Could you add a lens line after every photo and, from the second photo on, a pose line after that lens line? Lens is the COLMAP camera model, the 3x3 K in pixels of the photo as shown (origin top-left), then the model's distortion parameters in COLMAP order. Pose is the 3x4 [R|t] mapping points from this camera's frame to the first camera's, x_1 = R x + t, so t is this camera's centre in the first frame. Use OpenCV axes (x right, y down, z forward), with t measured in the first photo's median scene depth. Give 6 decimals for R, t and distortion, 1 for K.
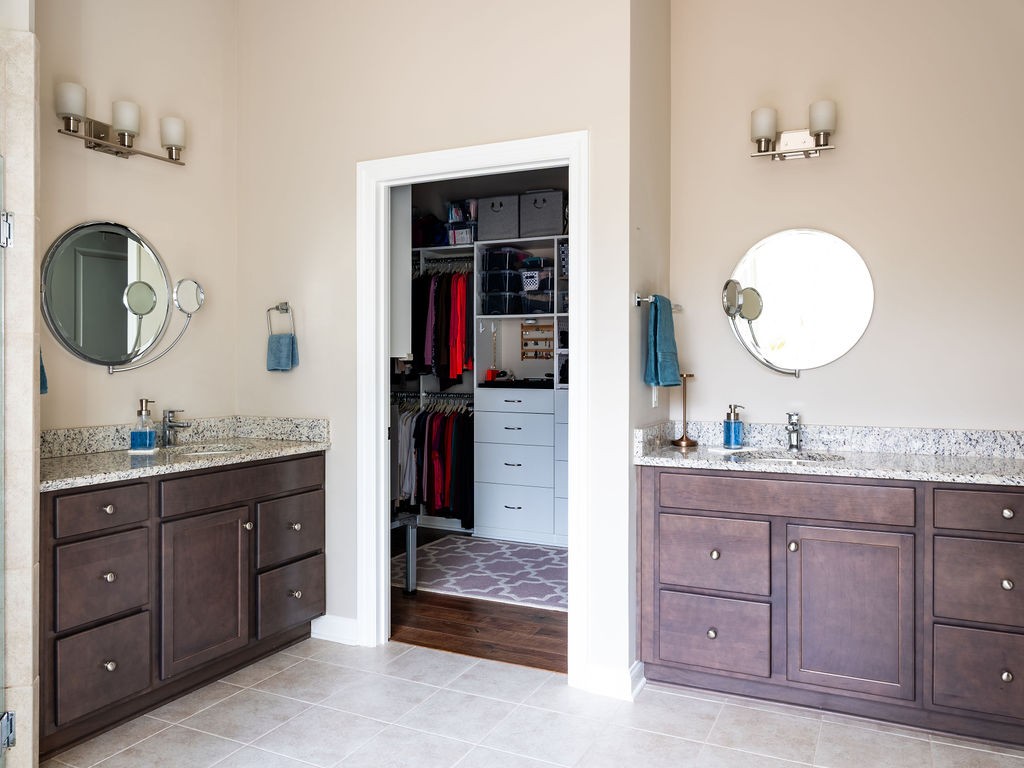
lens RADIAL K [[770.9, 0, 525.3], [0, 770.9, 368.2], [0, 0, 1]] dist [-0.000415, -0.000464]
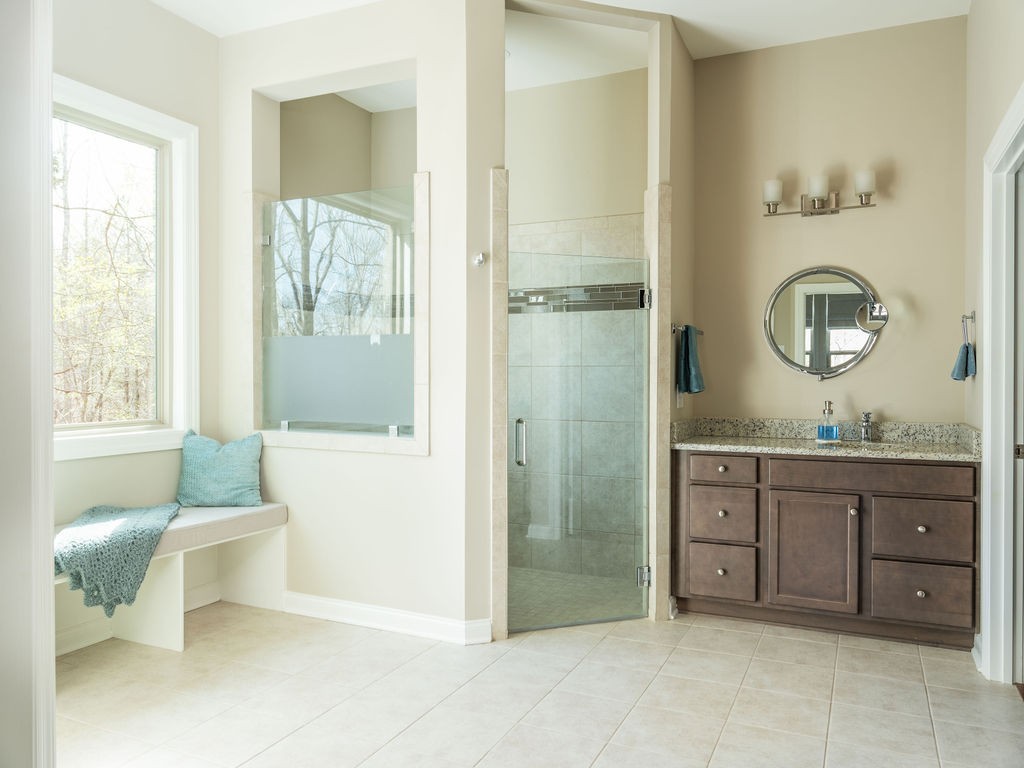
lens RADIAL K [[770.9, 0, 511.8], [0, 770.9, 382.3], [0, 0, 1]] dist [-0.000415, -0.000464]
pose [[0.009827, 0.007777, -0.999921, 0.810981], [-0.005159, 0.999957, 0.007727, 0.001863], [0.999938, 0.005083, 0.009867, 0.473016]]
